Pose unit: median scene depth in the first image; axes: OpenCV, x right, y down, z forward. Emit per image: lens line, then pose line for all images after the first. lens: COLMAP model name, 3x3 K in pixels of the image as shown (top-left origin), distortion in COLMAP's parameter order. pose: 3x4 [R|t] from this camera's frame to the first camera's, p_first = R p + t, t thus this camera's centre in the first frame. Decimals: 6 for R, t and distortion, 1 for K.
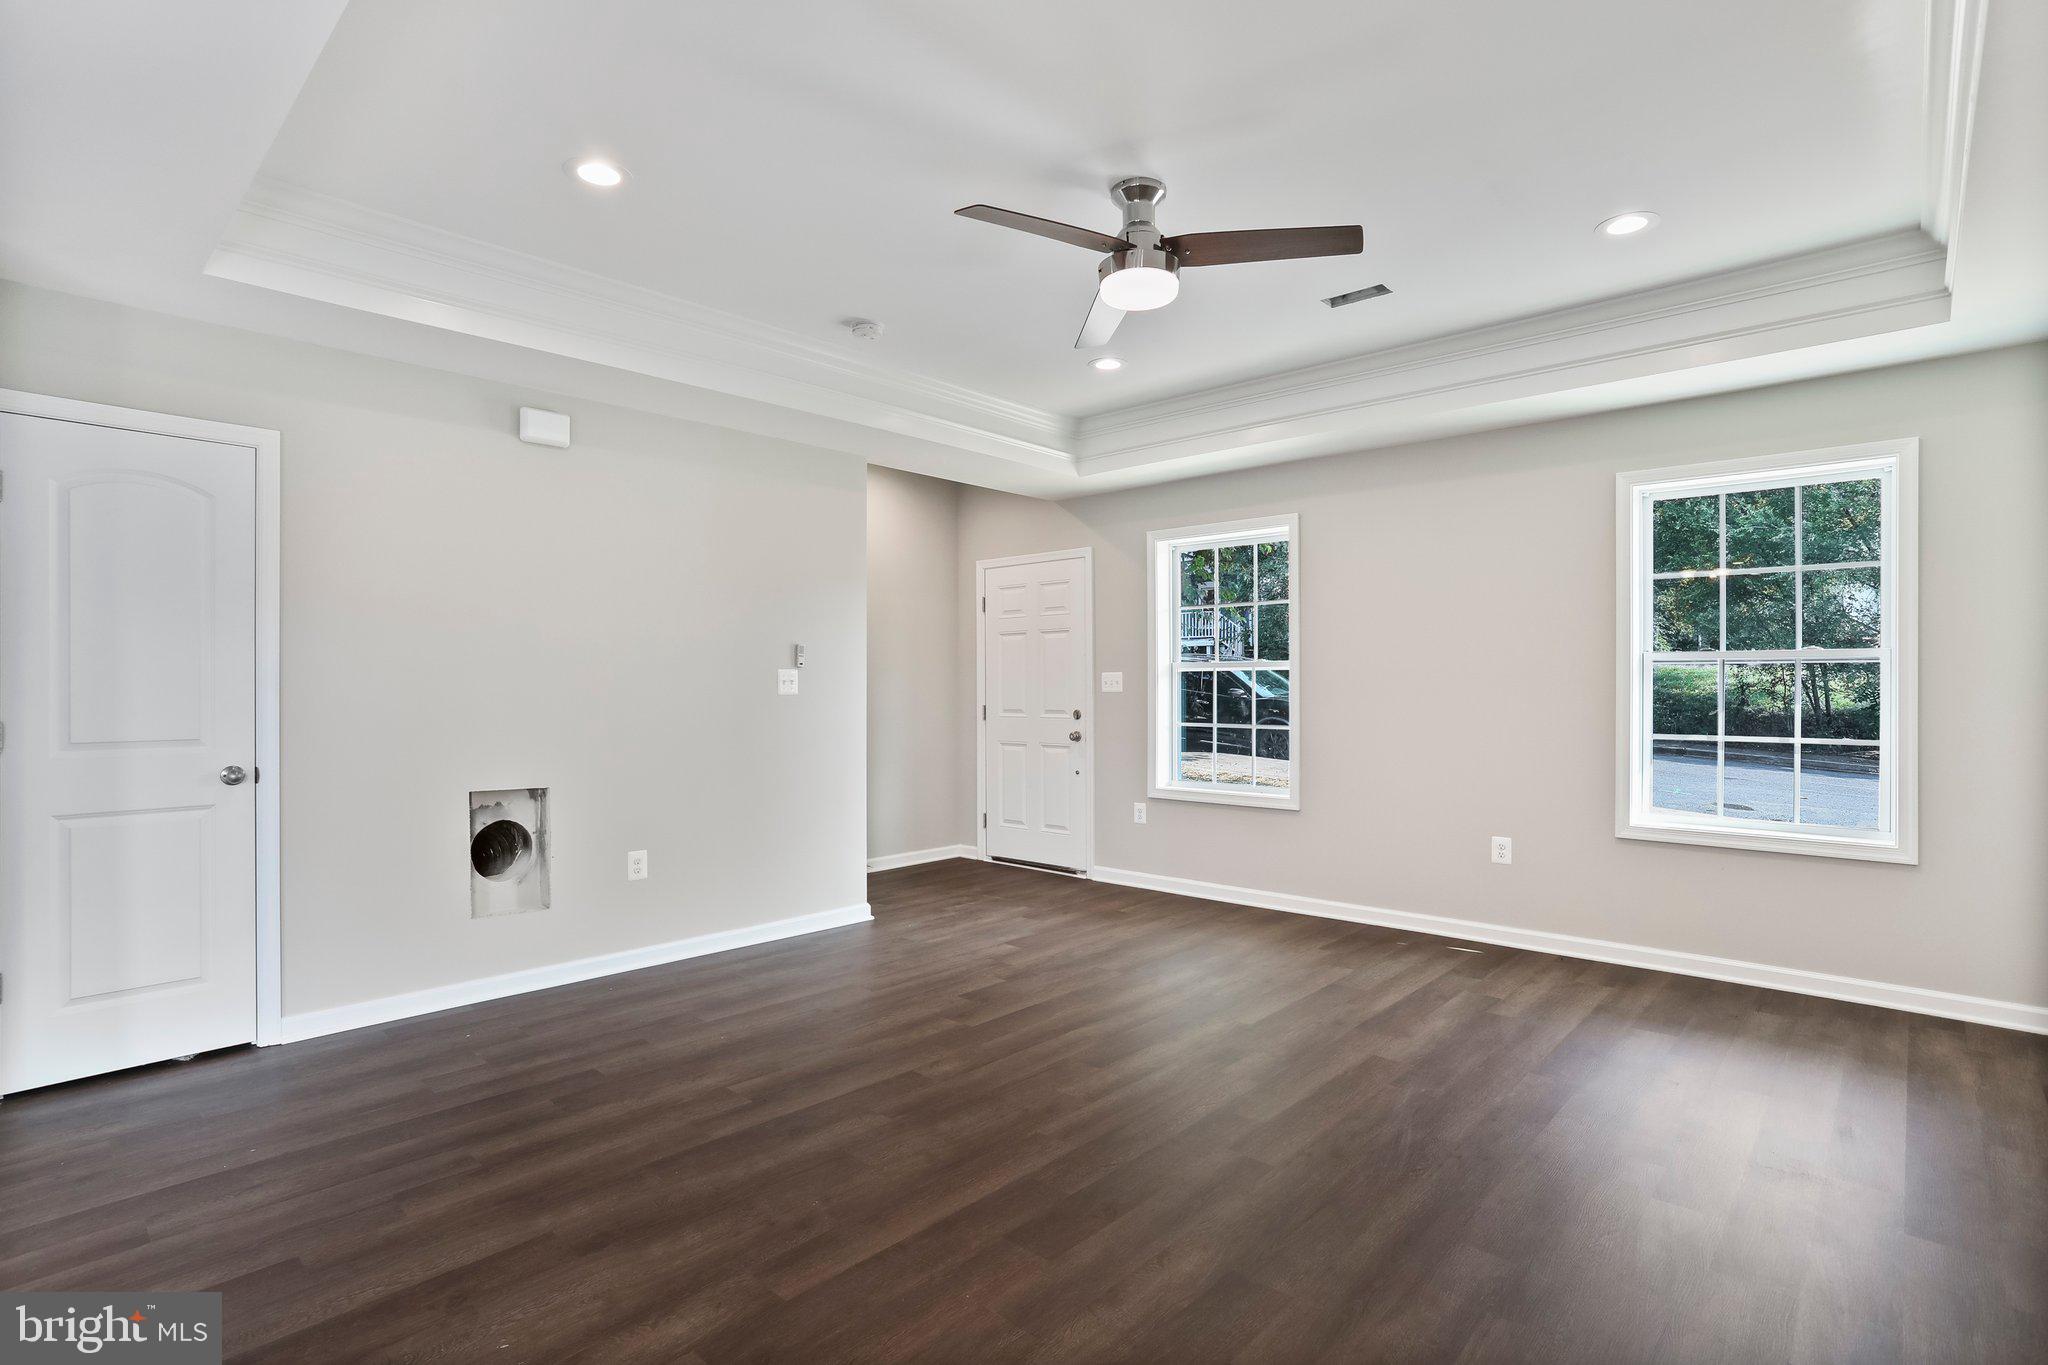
lens RADIAL K [[1001.6, 0, 1024.0], [0, 1001.6, 682.5], [0, 0, 1]] dist [-0.061639, 0.038966]
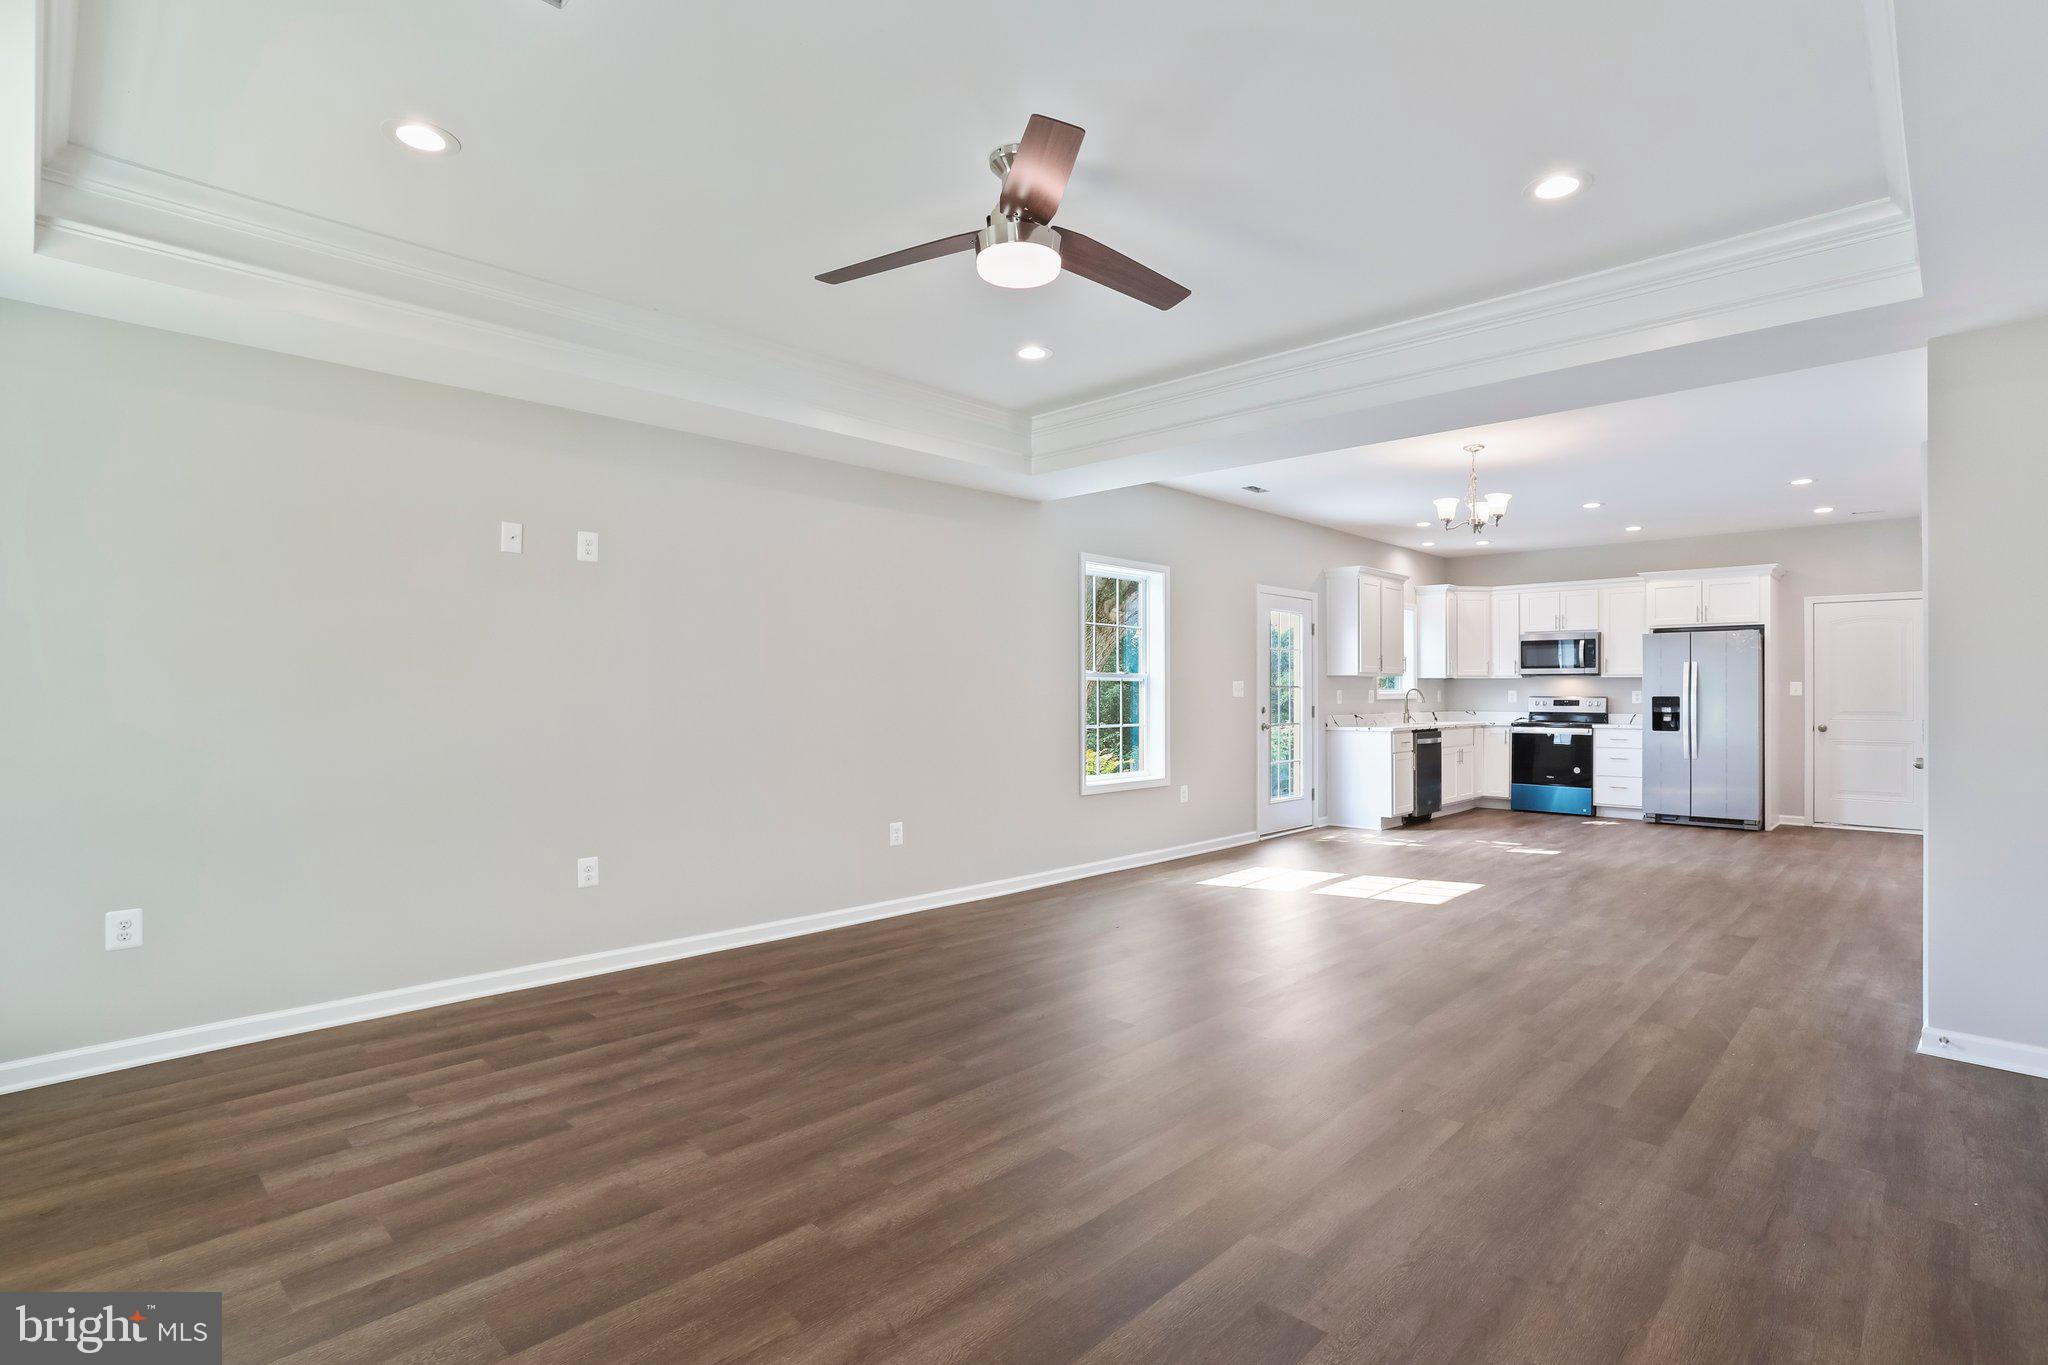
lens RADIAL K [[1001.6, 0, 1024.0], [0, 1001.6, 682.5], [0, 0, 1]] dist [-0.061639, 0.038966]
pose [[-0.999741, 0.000181, 0.022772, 0.070665], [-0.000067, 0.999941, -0.010871, 0.003961], [-0.022773, -0.010869, -0.999682, 1.488665]]
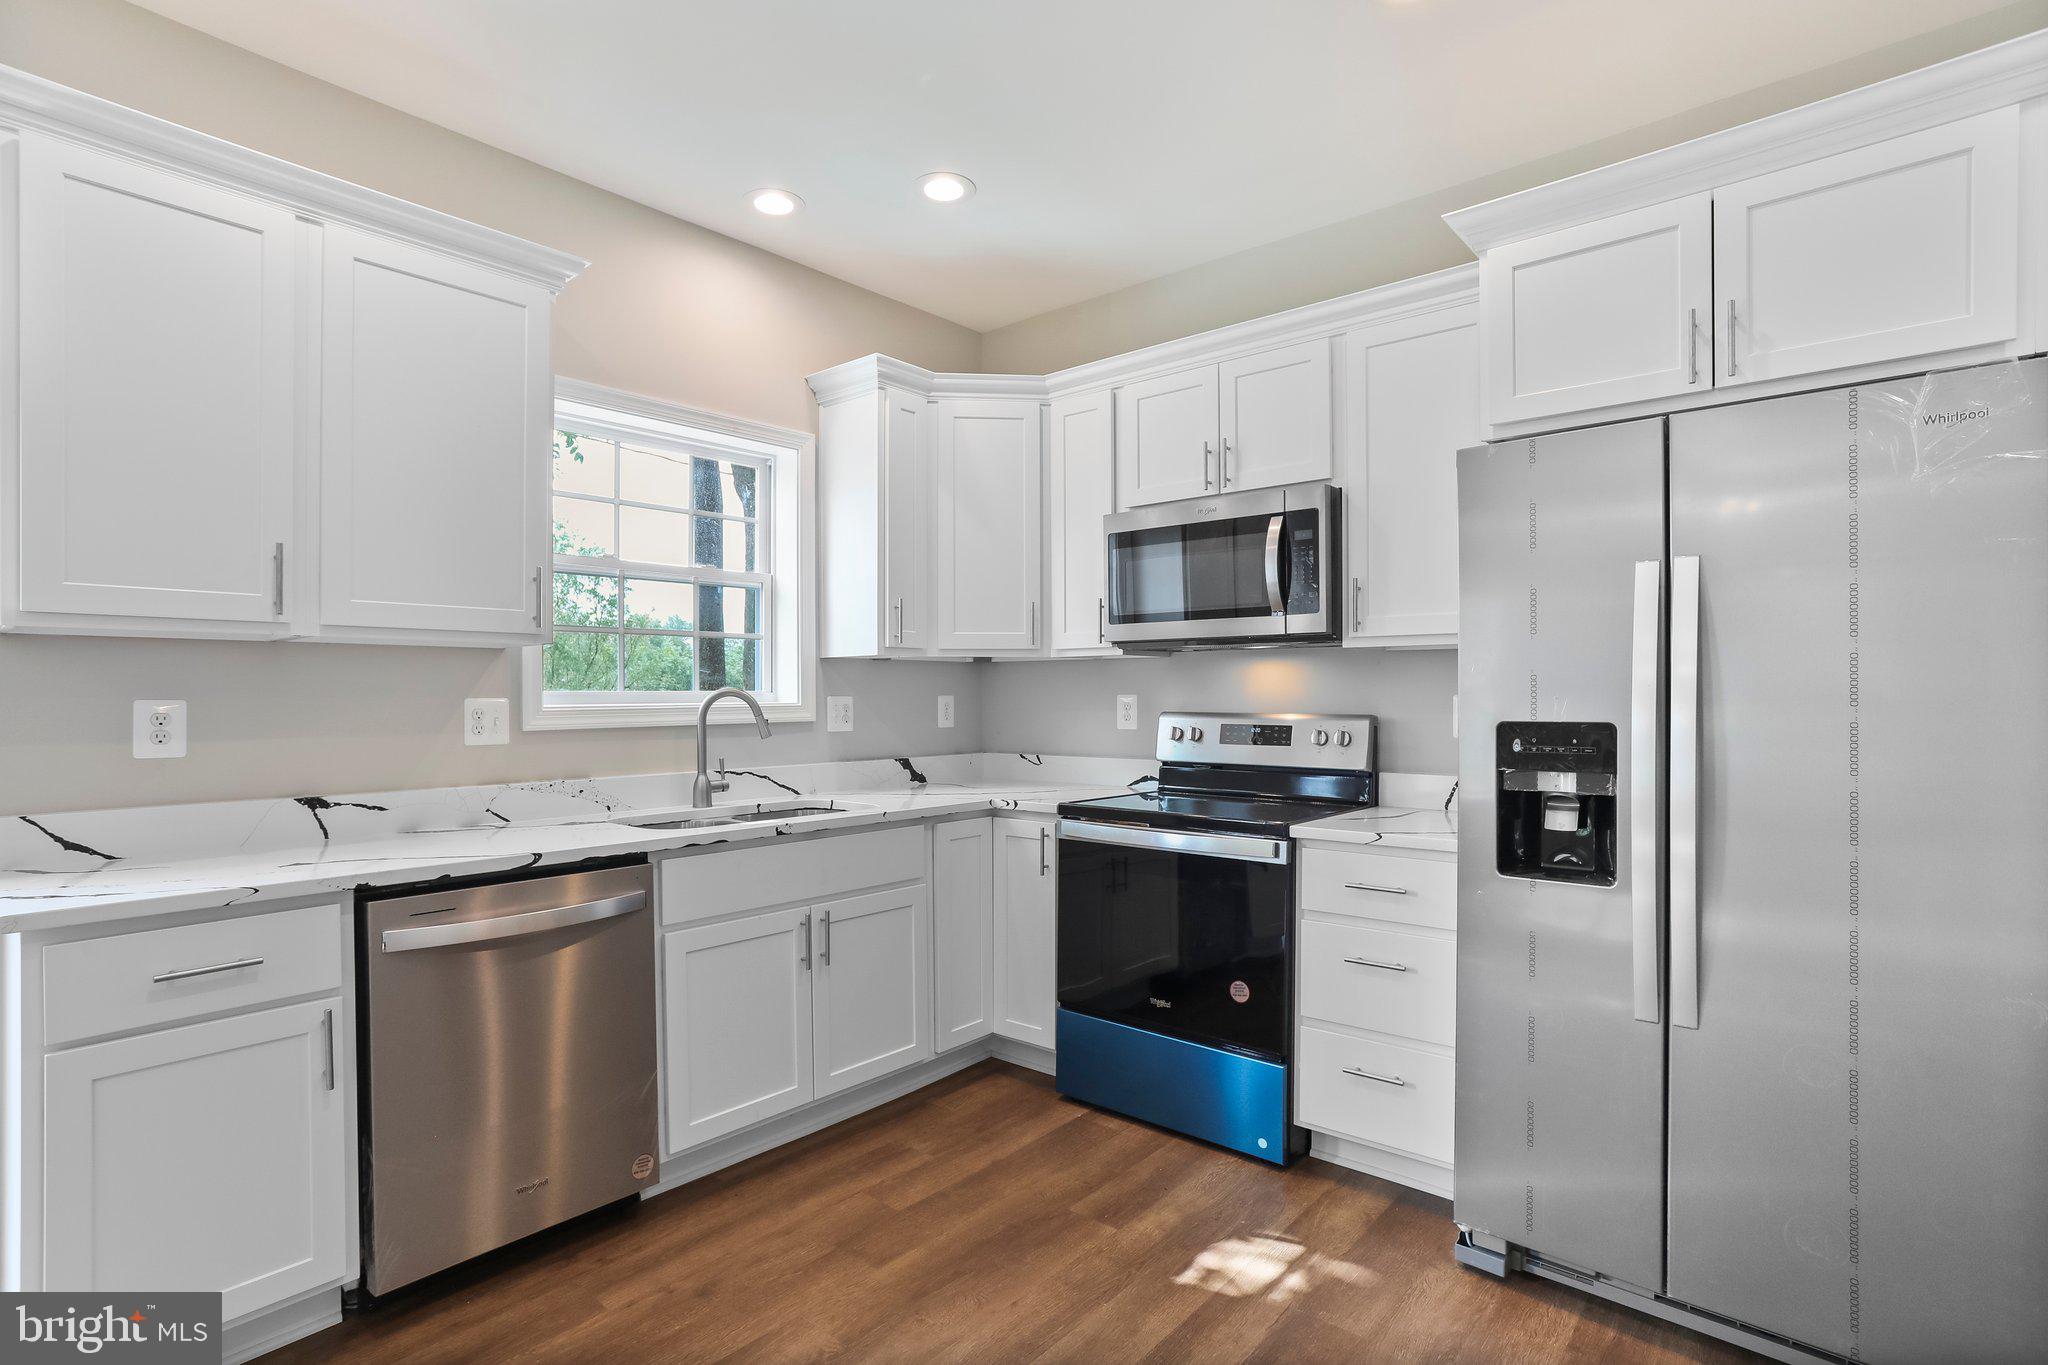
lens RADIAL K [[1001.6, 0, 1024.0], [0, 1001.6, 682.5], [0, 0, 1]] dist [-0.061639, 0.038966]
pose [[-0.999456, 0.001972, -0.032907, -1.084997], [0.002421, 0.999905, -0.013598, -0.002503], [0.032877, -0.013670, -0.999366, -0.339505]]
